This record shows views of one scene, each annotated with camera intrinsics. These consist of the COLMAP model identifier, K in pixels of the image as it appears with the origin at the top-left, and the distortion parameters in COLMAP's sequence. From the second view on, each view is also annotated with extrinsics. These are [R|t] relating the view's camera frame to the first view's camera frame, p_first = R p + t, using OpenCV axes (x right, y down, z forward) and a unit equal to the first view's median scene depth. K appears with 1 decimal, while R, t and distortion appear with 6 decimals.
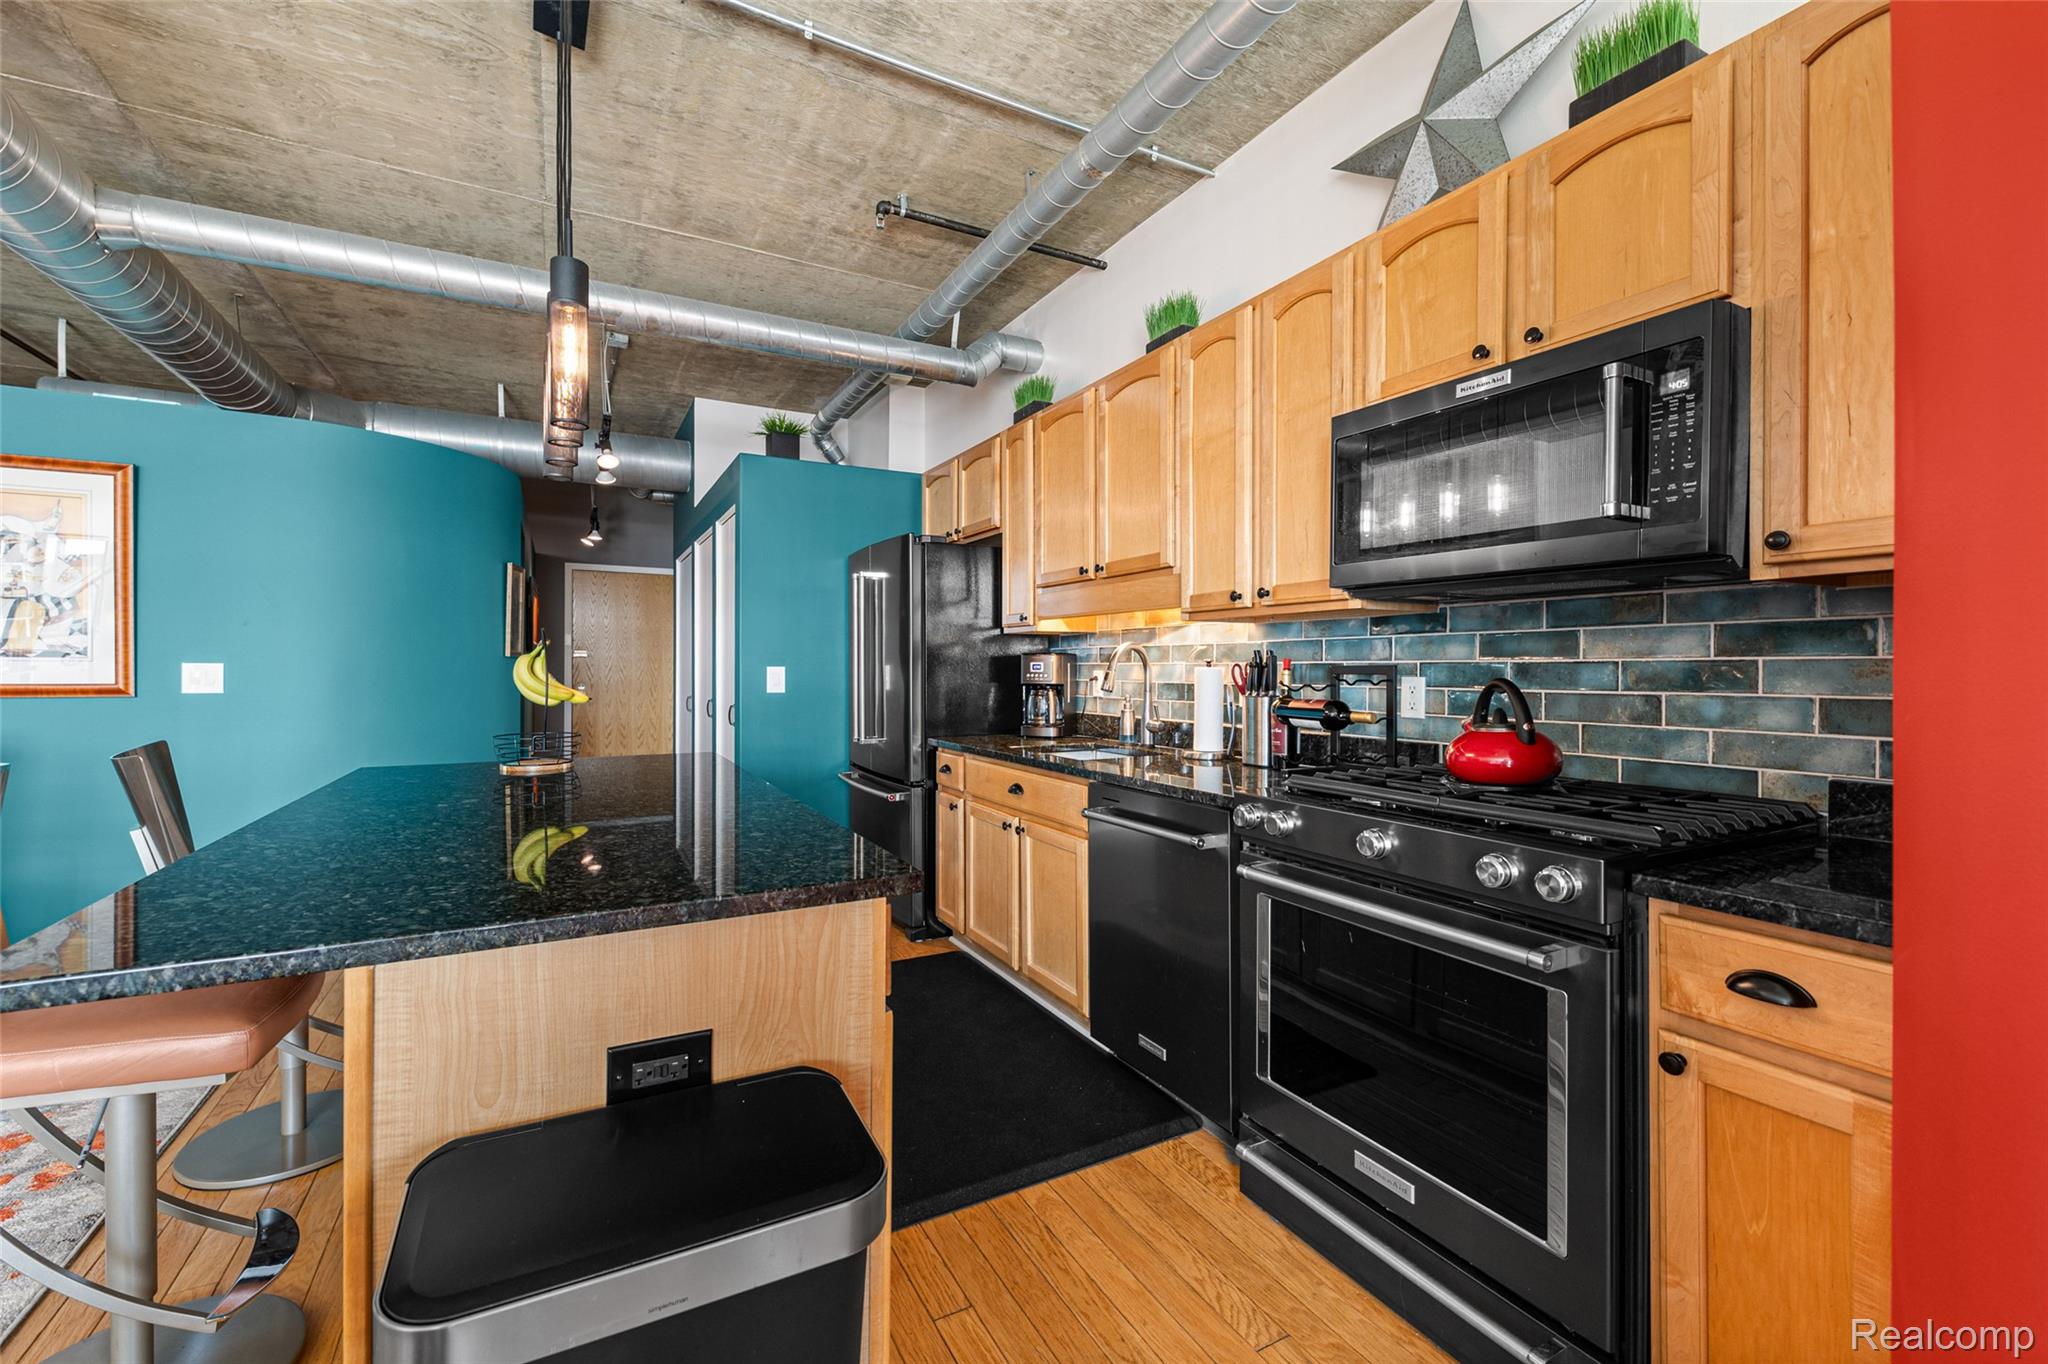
lens RADIAL K [[837.3, 0, 1026.2], [0, 837.3, 677.9], [0, 0, 1]] dist [0.012134, -0.002697]
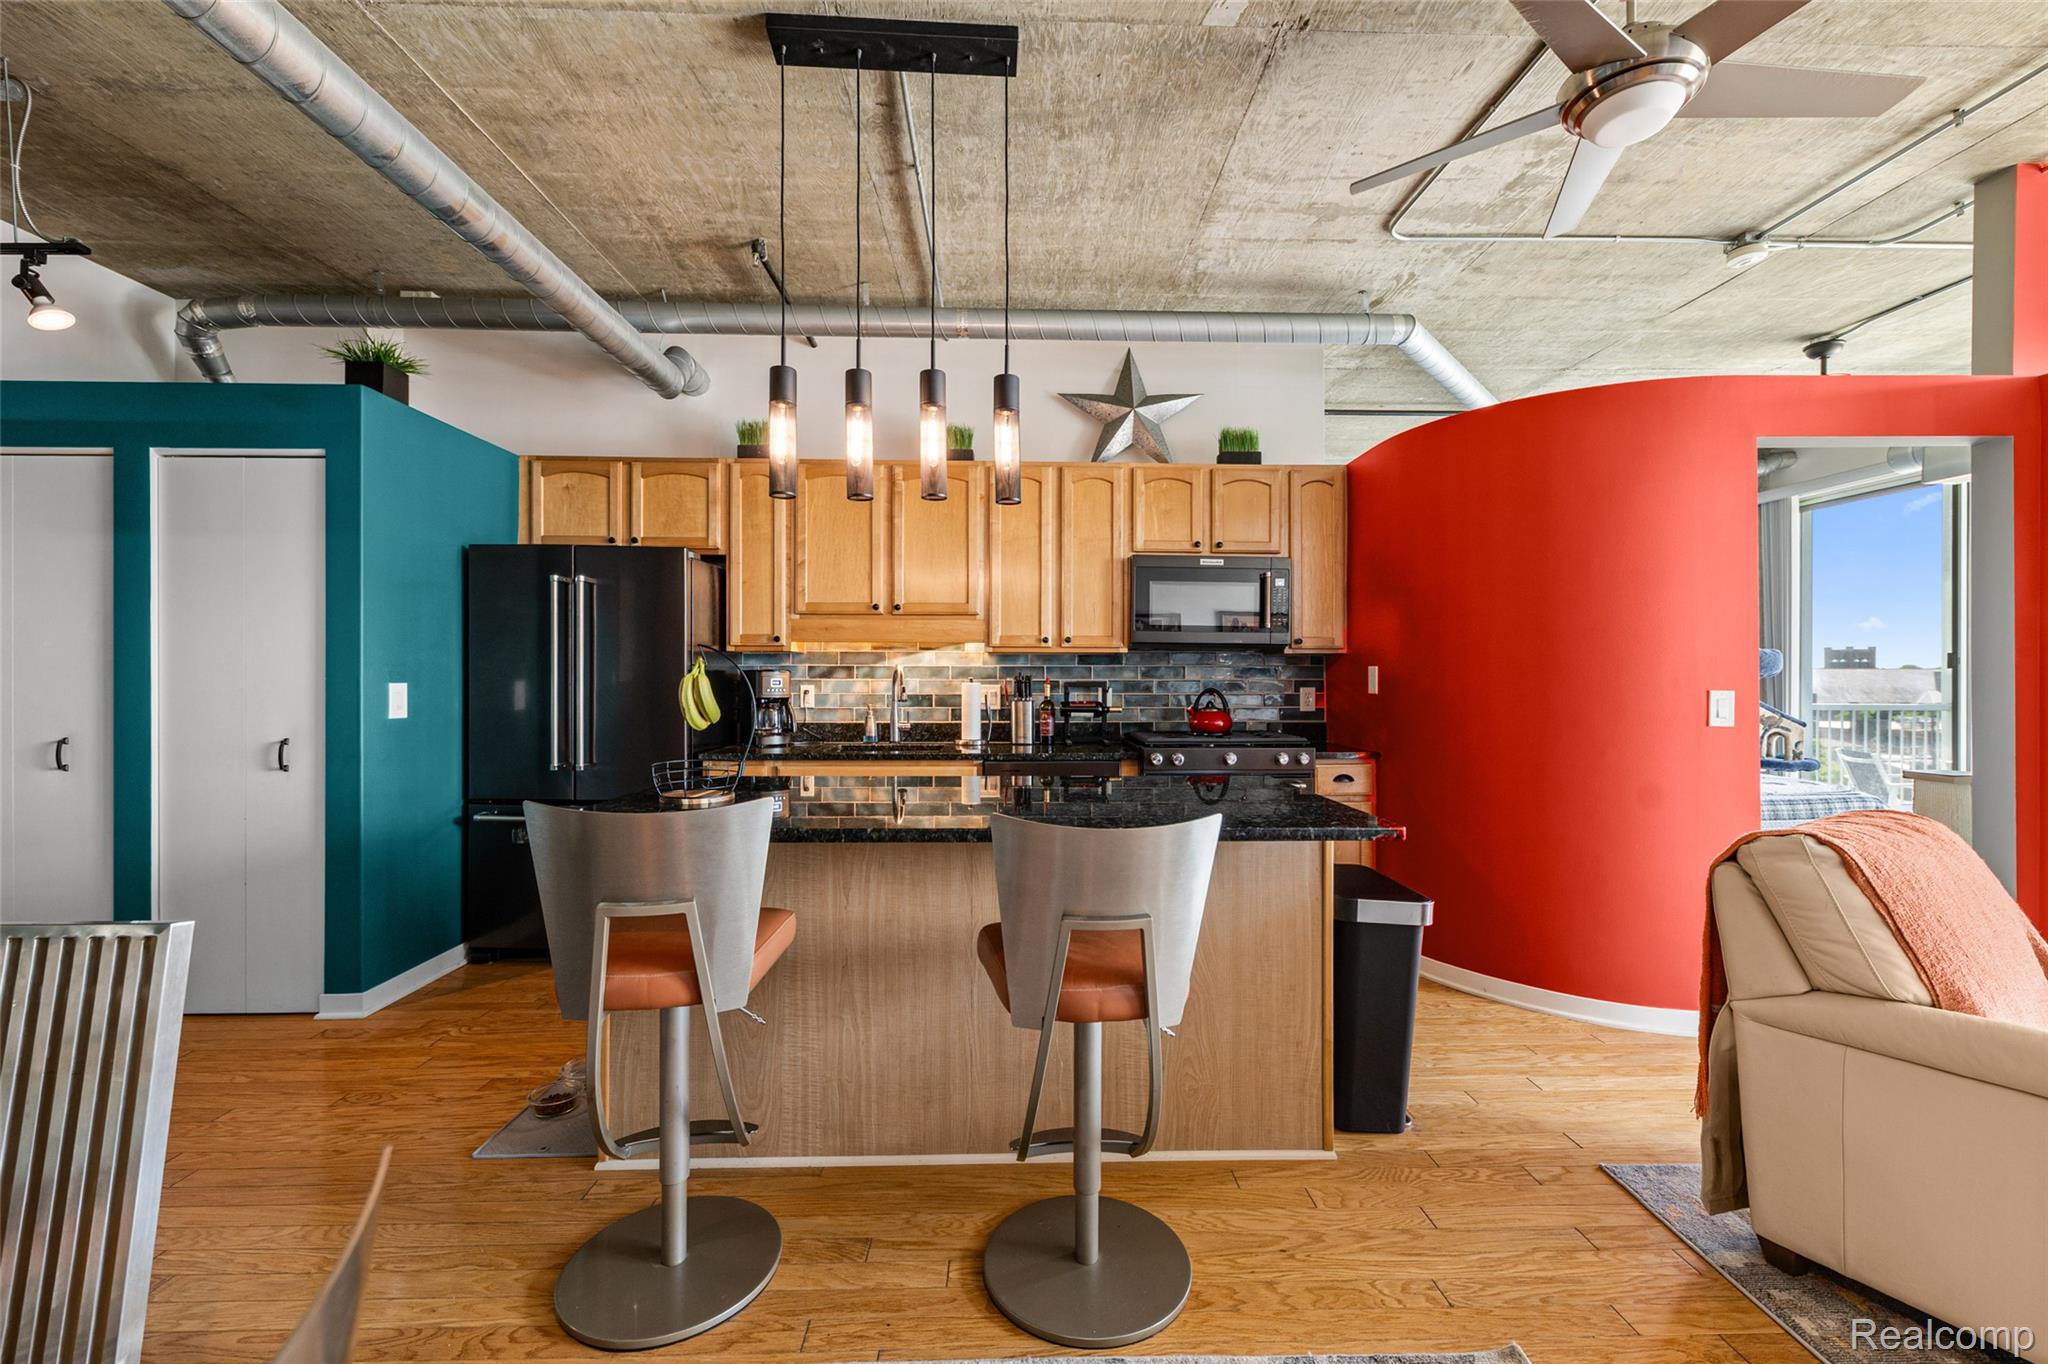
lens RADIAL K [[837.3, 0, 1026.6], [0, 837.3, 686.9], [0, 0, 1]] dist [0.012134, -0.002697]
pose [[0.458491, -0.006822, 0.888673, -1.091534], [0.010075, 0.999946, 0.002478, -0.008527], [-0.888642, 0.007818, 0.458535, 0.249079]]
